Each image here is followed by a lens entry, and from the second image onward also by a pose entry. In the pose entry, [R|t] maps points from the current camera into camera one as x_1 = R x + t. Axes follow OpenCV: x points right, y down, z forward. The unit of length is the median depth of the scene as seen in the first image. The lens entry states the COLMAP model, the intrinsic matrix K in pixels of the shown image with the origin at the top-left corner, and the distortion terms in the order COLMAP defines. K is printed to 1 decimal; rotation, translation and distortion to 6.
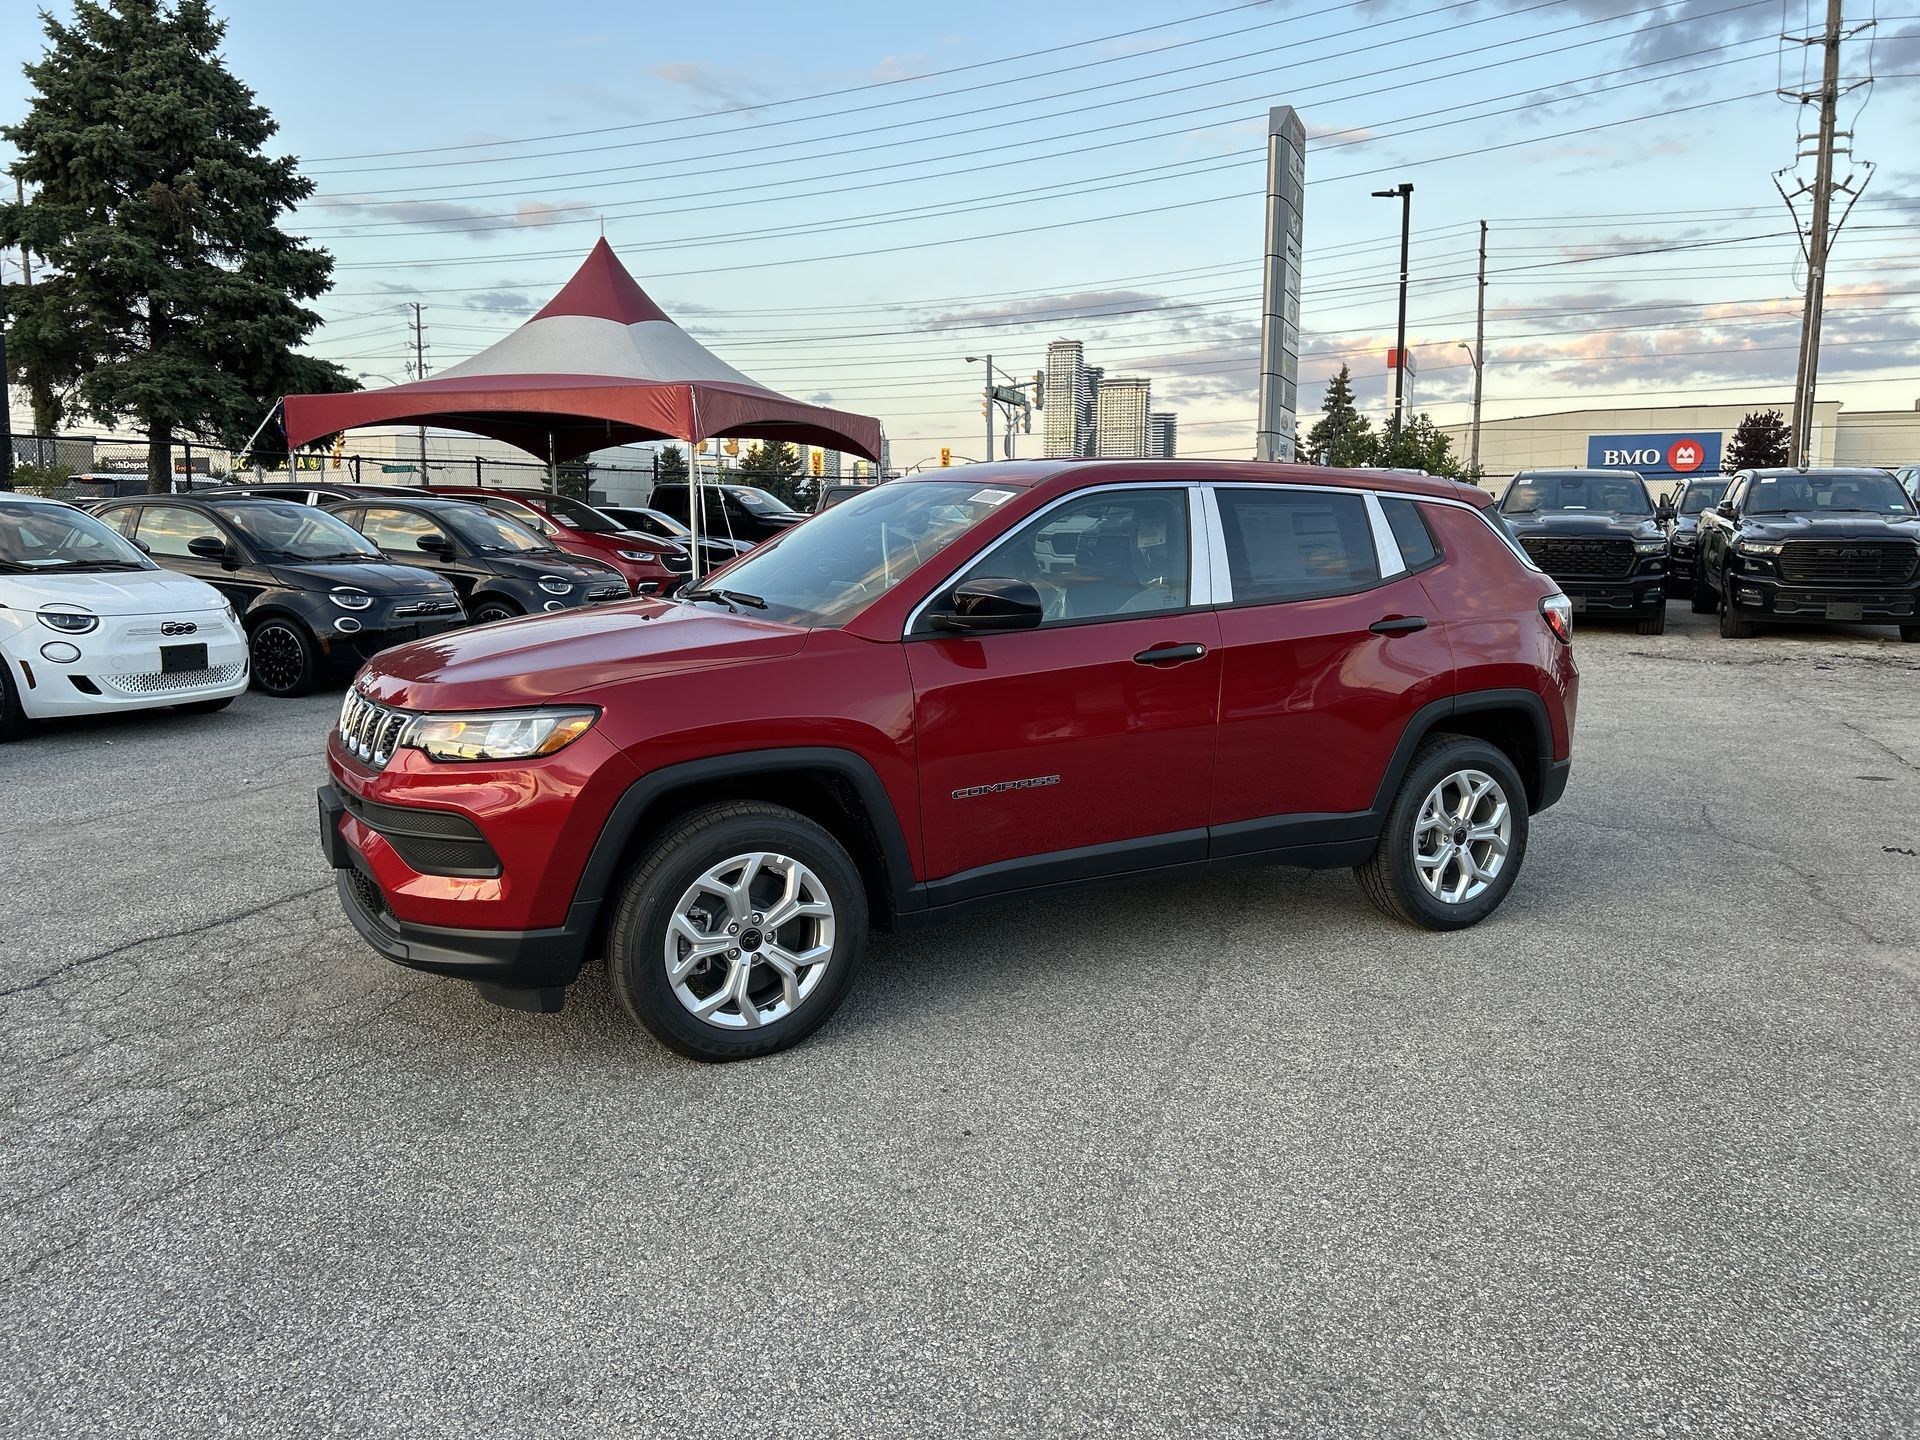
lens RADIAL K [[1434.1, 0, 950.2], [0, 1434.1, 717.1], [0, 0, 1]] dist [0.060118, -0.062754]
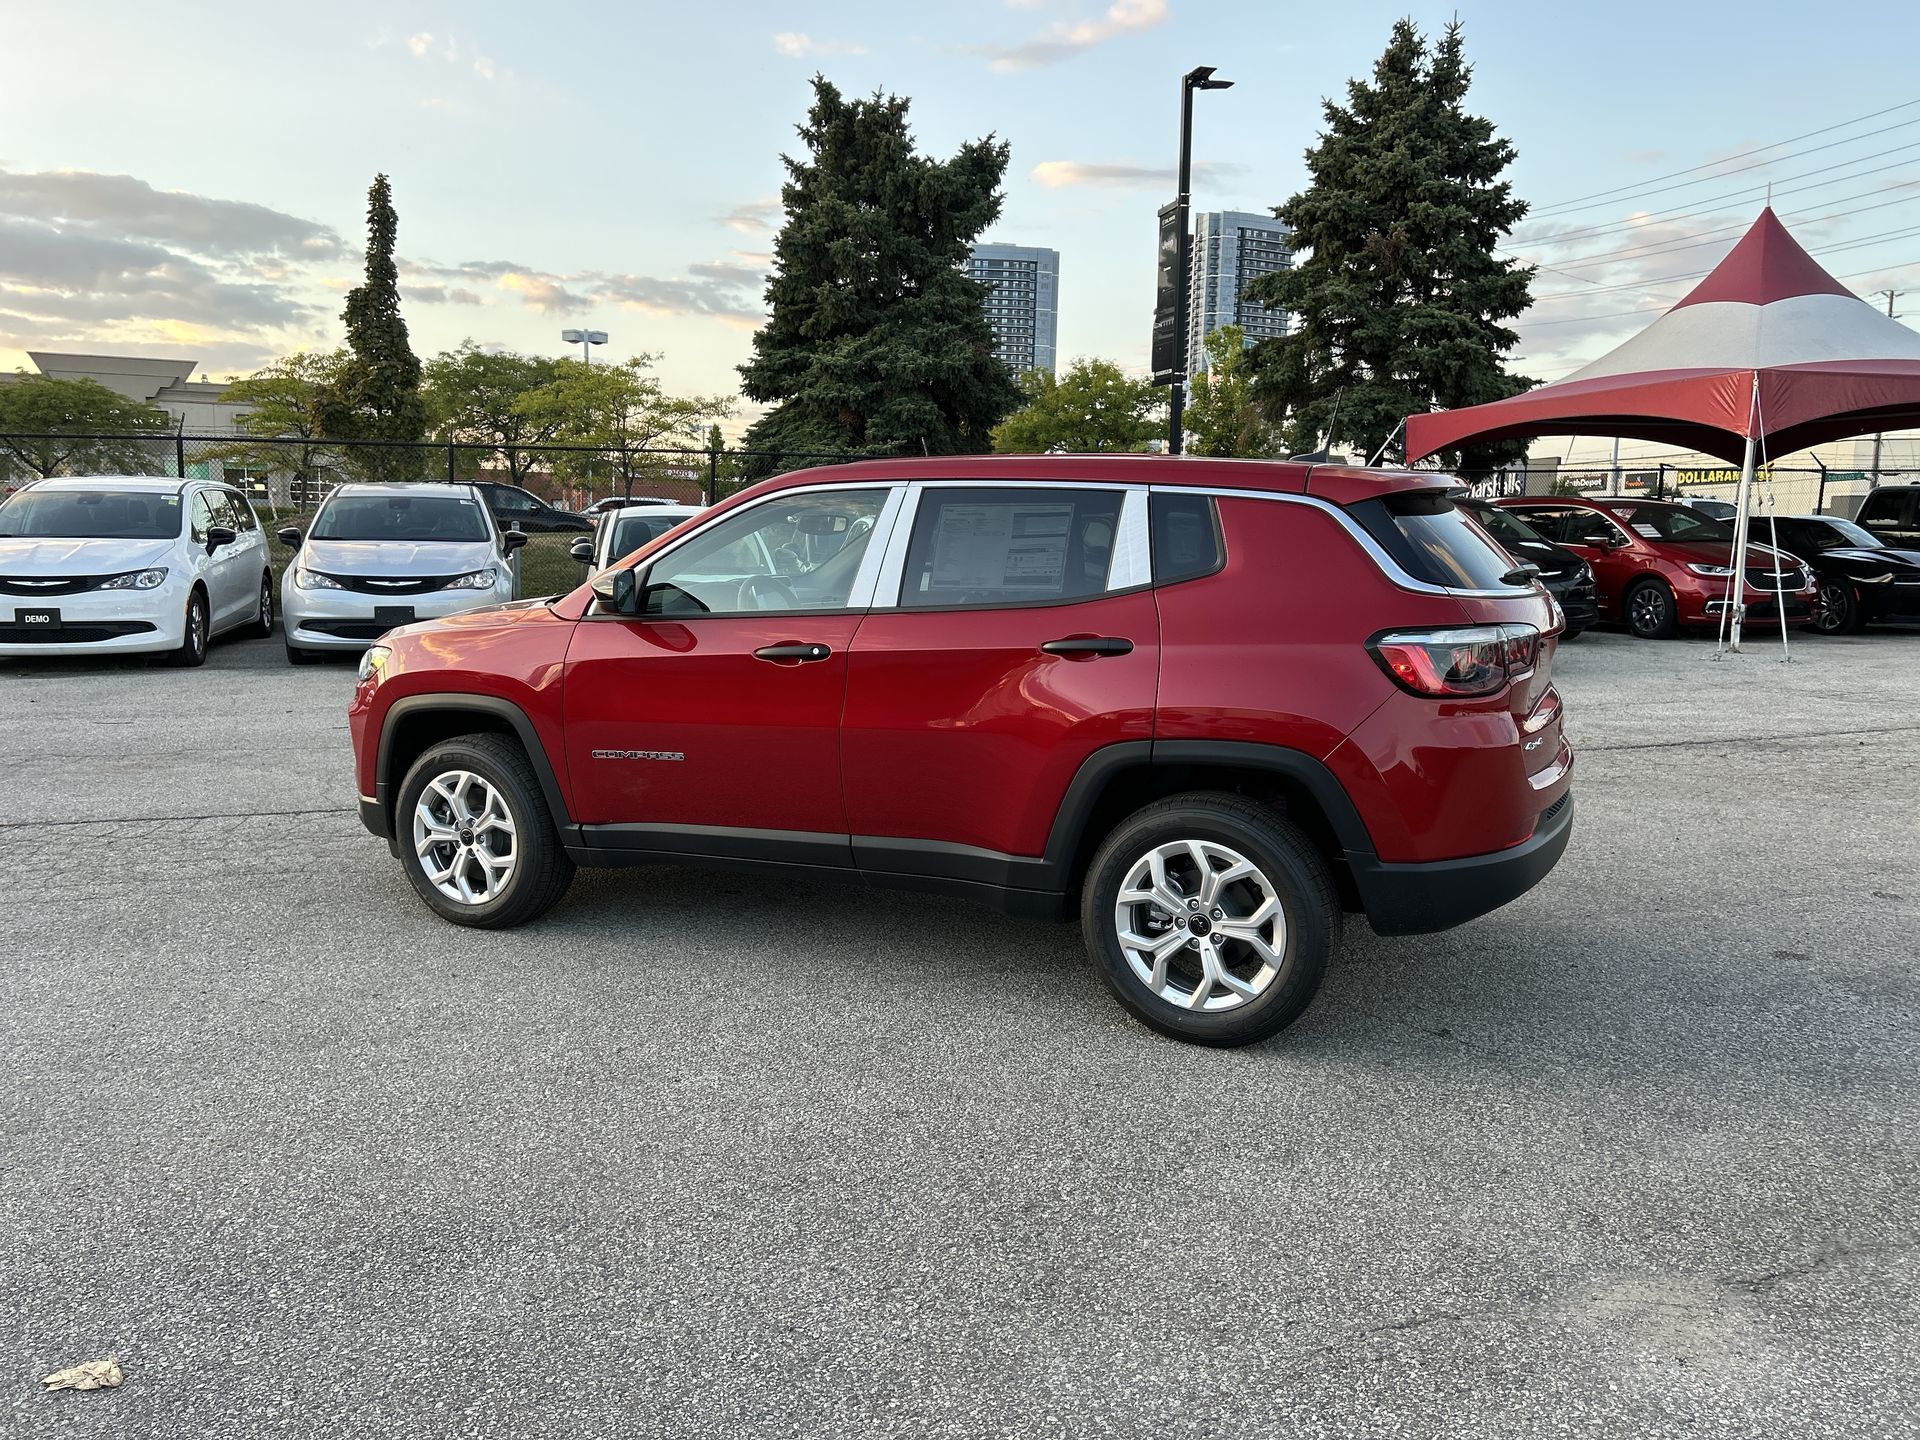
lens RADIAL K [[1430.2, 0, 949.7], [0, 1430.2, 722.4], [0, 0, 1]] dist [0.060393, -0.061823]
pose [[0.578734, 0.105983, -0.808601, 0.889056], [-0.110626, 0.992557, 0.050916, -0.050625], [0.807978, 0.059985, 0.586151, 0.431224]]
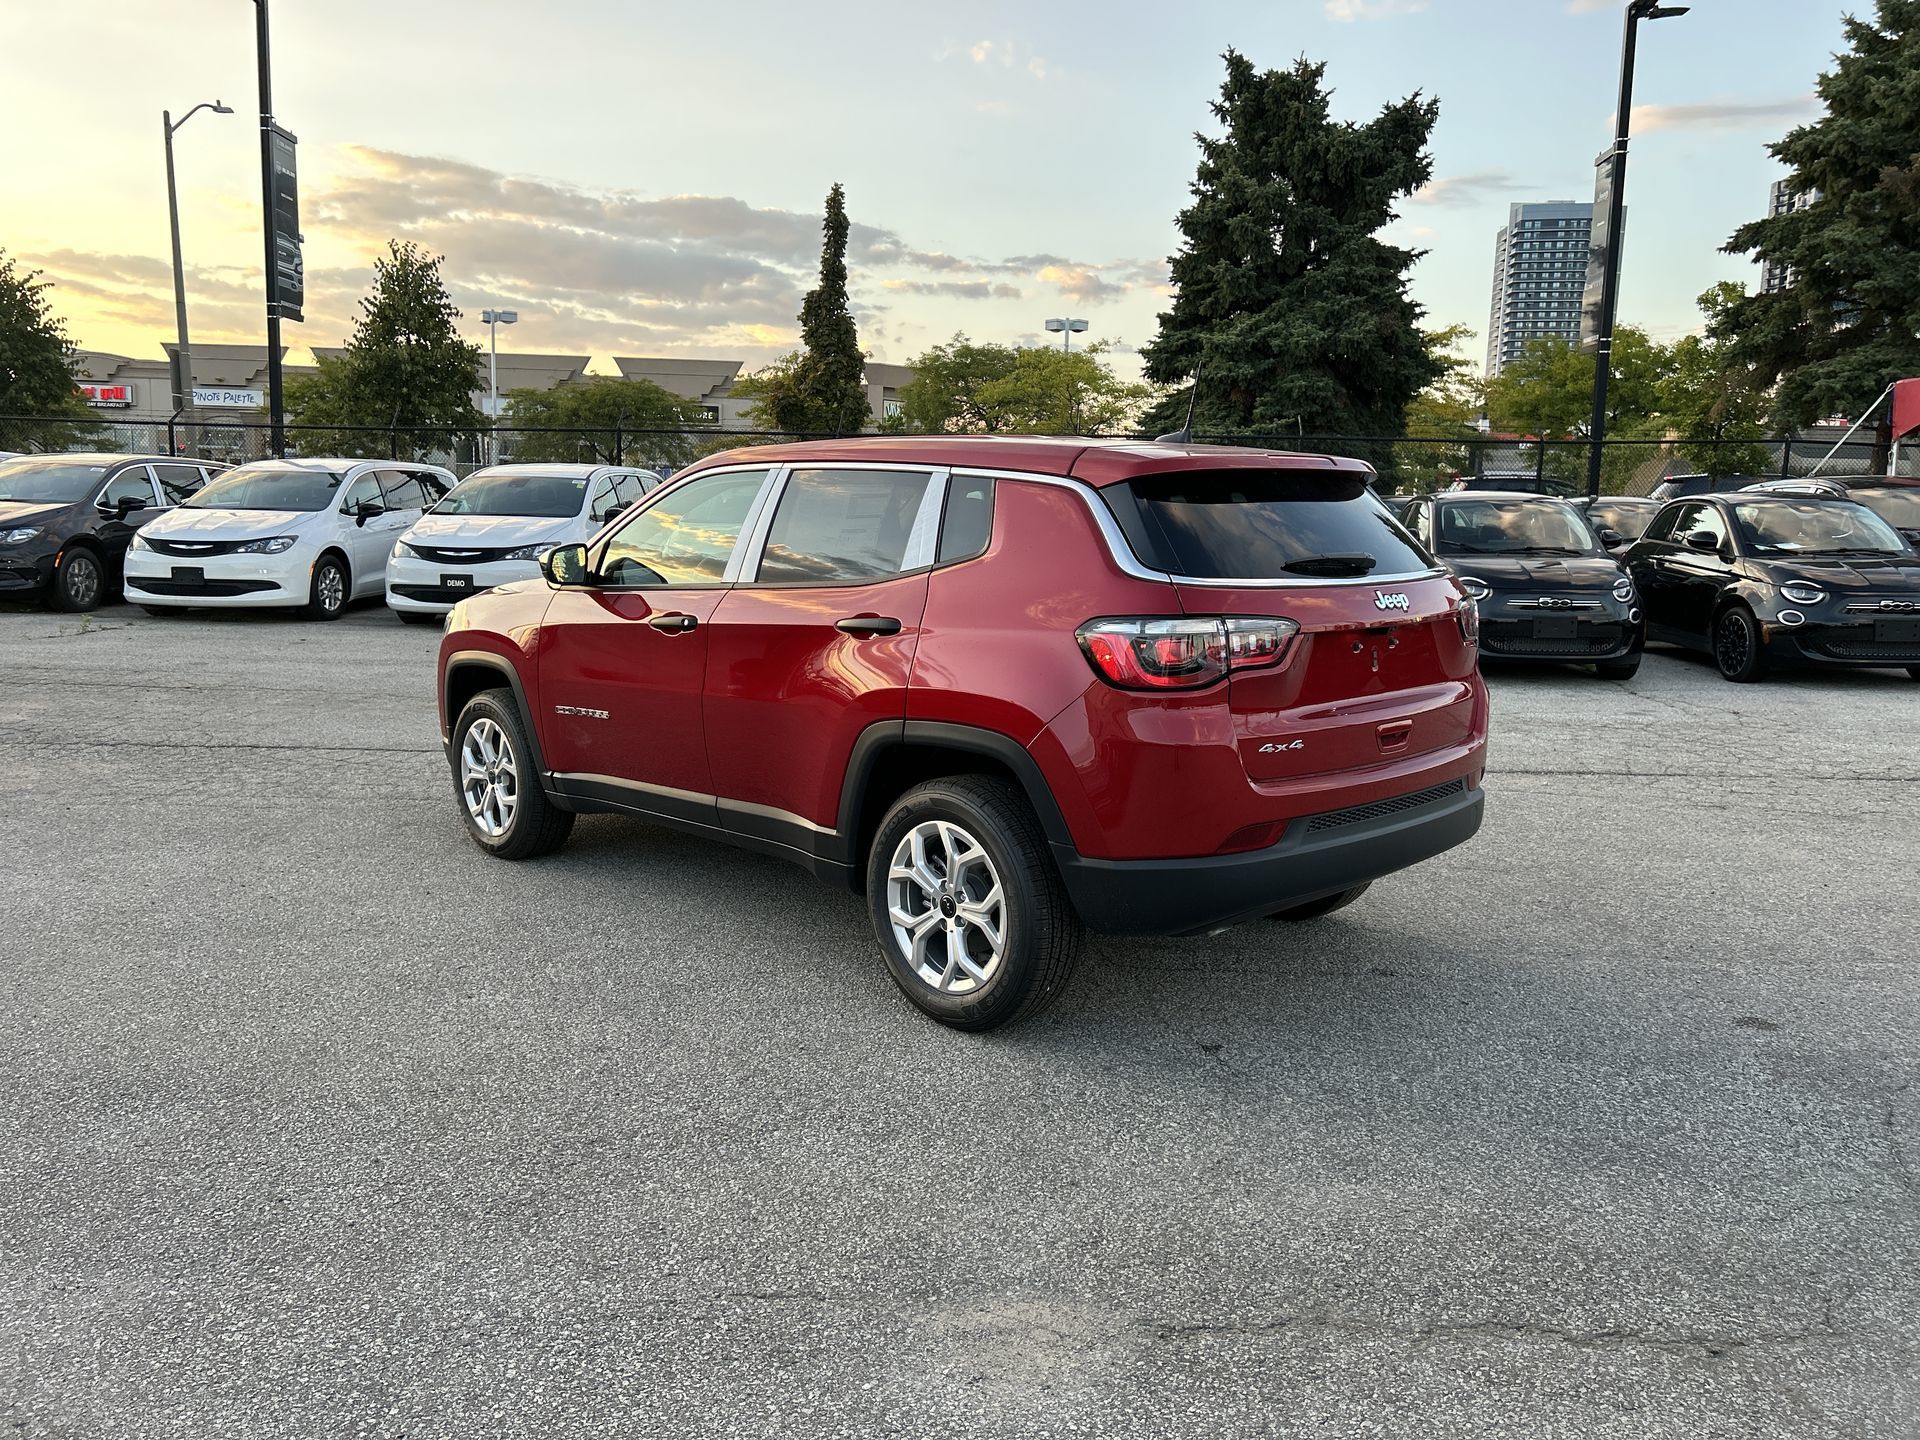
lens RADIAL K [[1430.2, 0, 956.3], [0, 1430.2, 722.0], [0, 0, 1]] dist [0.060393, -0.061823]
pose [[0.266393, 0.139155, -0.953766, 1.075900], [-0.137964, 0.984839, 0.105154, -0.097337], [0.953939, 0.103573, 0.281553, 0.777045]]
